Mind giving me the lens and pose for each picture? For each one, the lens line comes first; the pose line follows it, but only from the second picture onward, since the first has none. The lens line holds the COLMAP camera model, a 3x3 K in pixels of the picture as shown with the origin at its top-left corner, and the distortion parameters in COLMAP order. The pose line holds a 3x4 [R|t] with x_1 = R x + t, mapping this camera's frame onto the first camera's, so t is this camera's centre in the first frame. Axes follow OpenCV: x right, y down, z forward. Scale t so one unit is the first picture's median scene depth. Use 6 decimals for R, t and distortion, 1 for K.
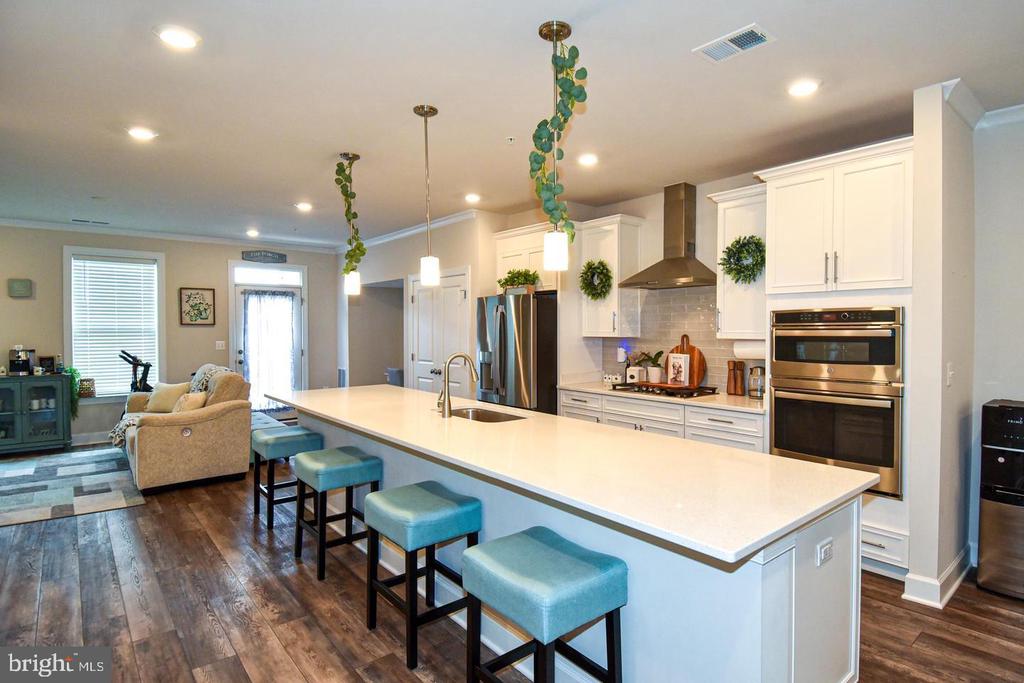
lens RADIAL K [[547.6, 0, 514.3], [0, 547.6, 310.1], [0, 0, 1]] dist [-0.001447, -0.000828]
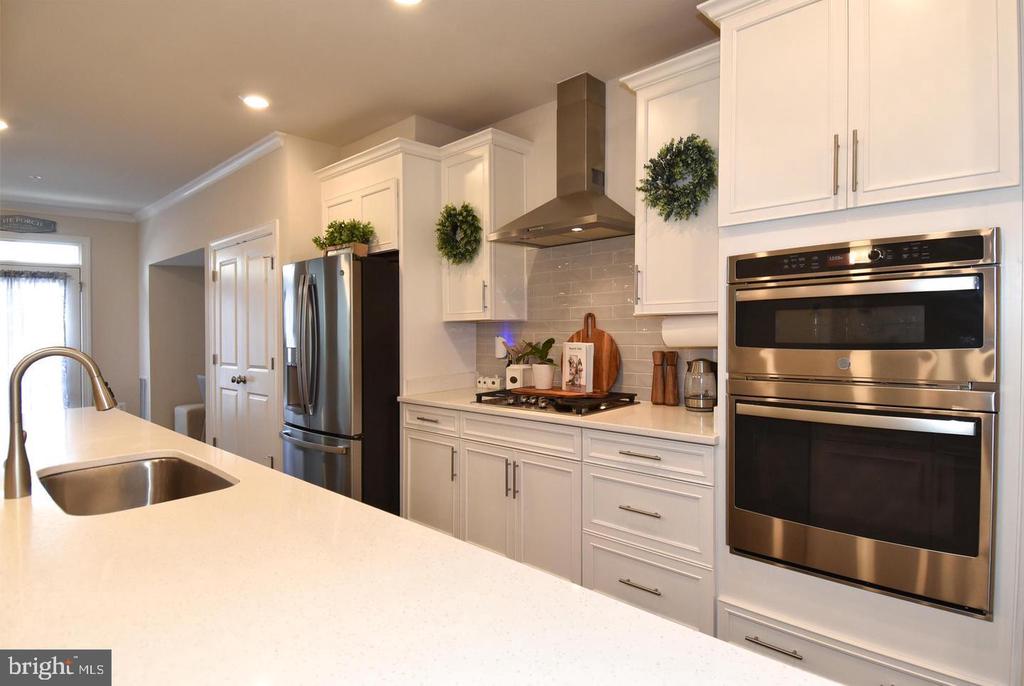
lens RADIAL K [[556.1, 0, 512.0], [0, 556.1, 343.0], [0, 0, 1]] dist [0.000171, -0.000935]
pose [[0.992313, -0.025892, 0.121016, 0.141588], [0.018077, 0.997706, 0.065234, 0.035985], [-0.122427, -0.062545, 0.990505, 0.360337]]
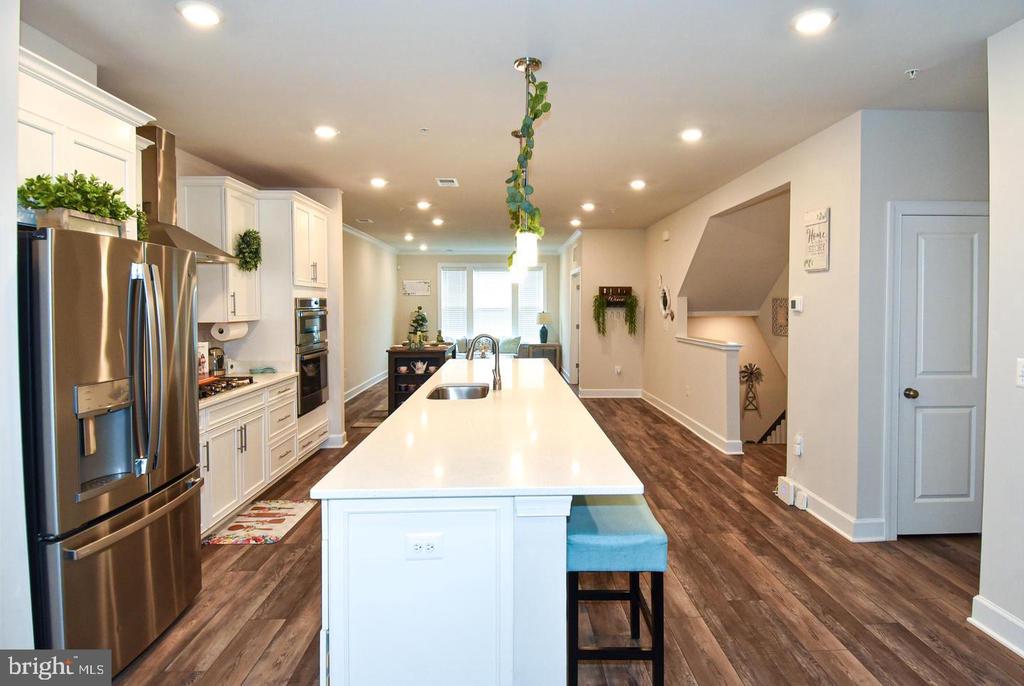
lens RADIAL K [[574.1, 0, 510.1], [0, 574.1, 323.8], [0, 0, 1]] dist [0.002407, 0.000113]
pose [[-0.788006, -0.014715, 0.615491, -0.622626], [-0.012626, 0.999890, 0.007741, 0.035824], [-0.615538, -0.001671, -0.788106, 1.360548]]
